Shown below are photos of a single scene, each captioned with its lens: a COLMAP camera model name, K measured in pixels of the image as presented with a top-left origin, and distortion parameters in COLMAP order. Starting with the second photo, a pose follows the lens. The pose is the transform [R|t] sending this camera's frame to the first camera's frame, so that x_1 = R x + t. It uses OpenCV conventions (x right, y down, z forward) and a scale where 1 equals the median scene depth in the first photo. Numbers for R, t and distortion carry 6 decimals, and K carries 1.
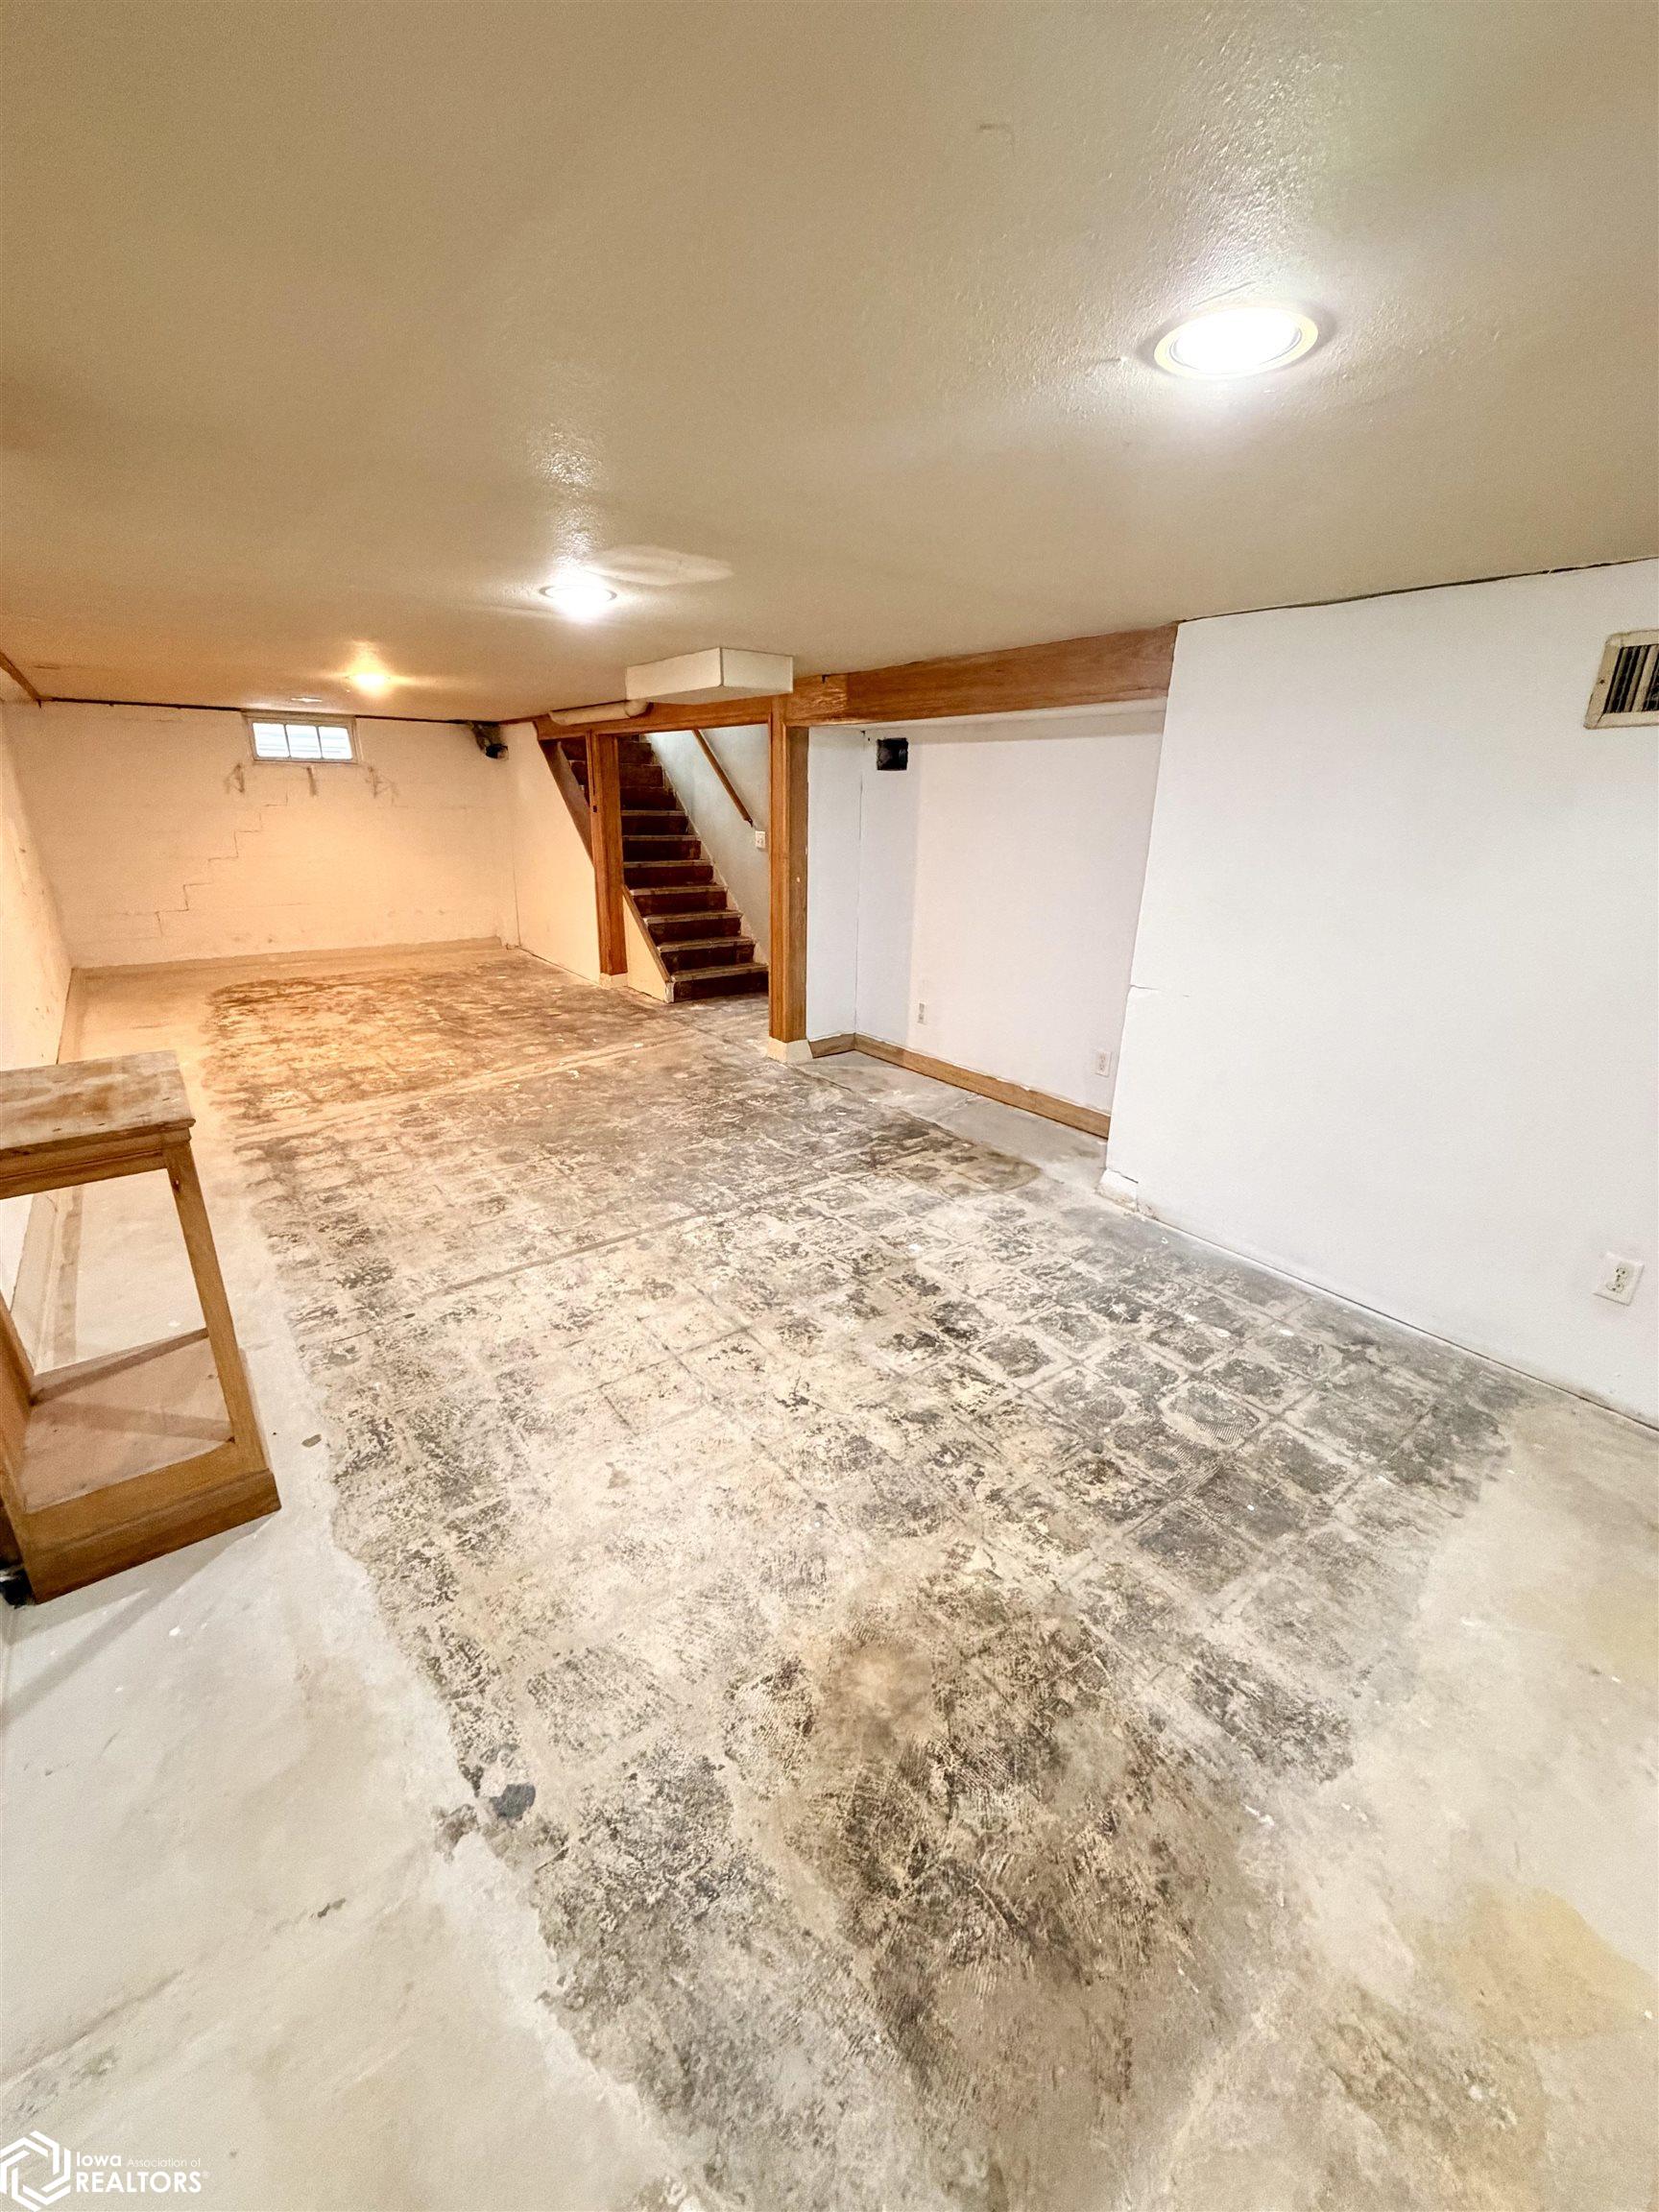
lens RADIAL K [[882.8, 0, 833.4], [0, 882.8, 1101.1], [0, 0, 1]] dist [0.000104, -0.000354]
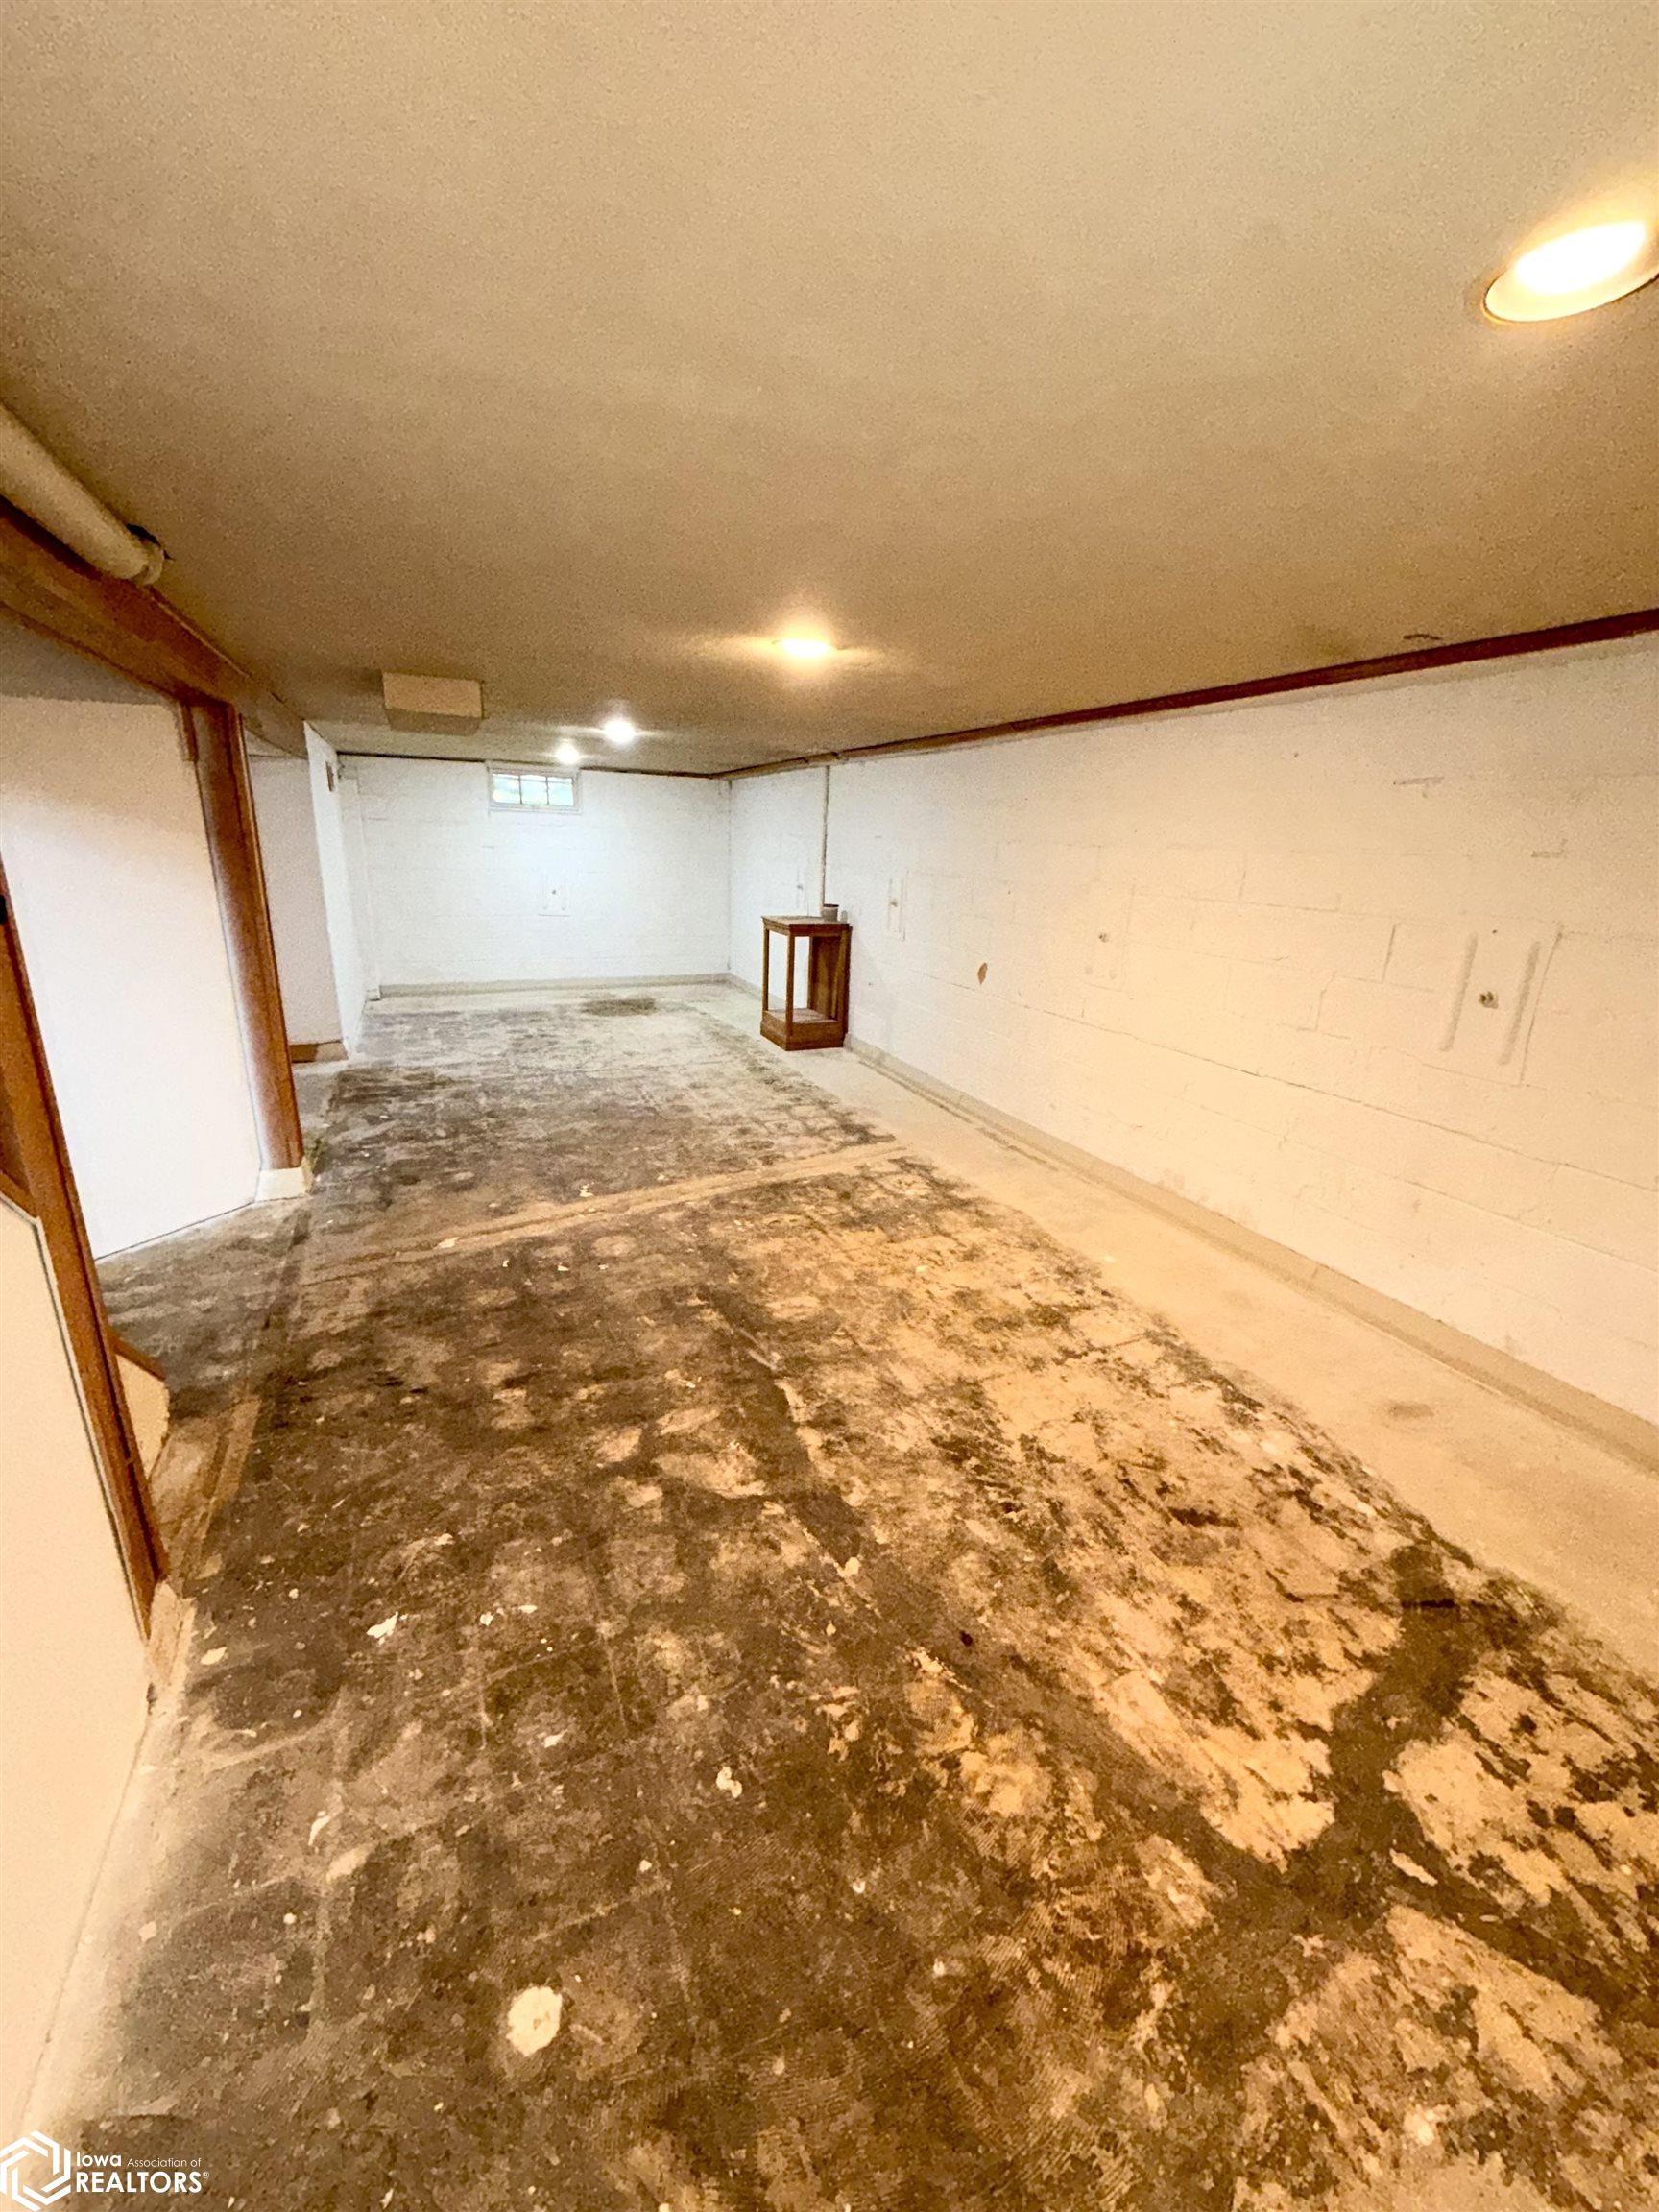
lens RADIAL K [[882.8, 0, 833.4], [0, 882.8, 1101.1], [0, 0, 1]] dist [0.000104, -0.000354]
pose [[-0.971016, -0.117446, 0.208168, -0.712607], [0.026595, 0.812447, 0.582429, -0.585872], [-0.237530, 0.571084, -0.785775, 1.643409]]
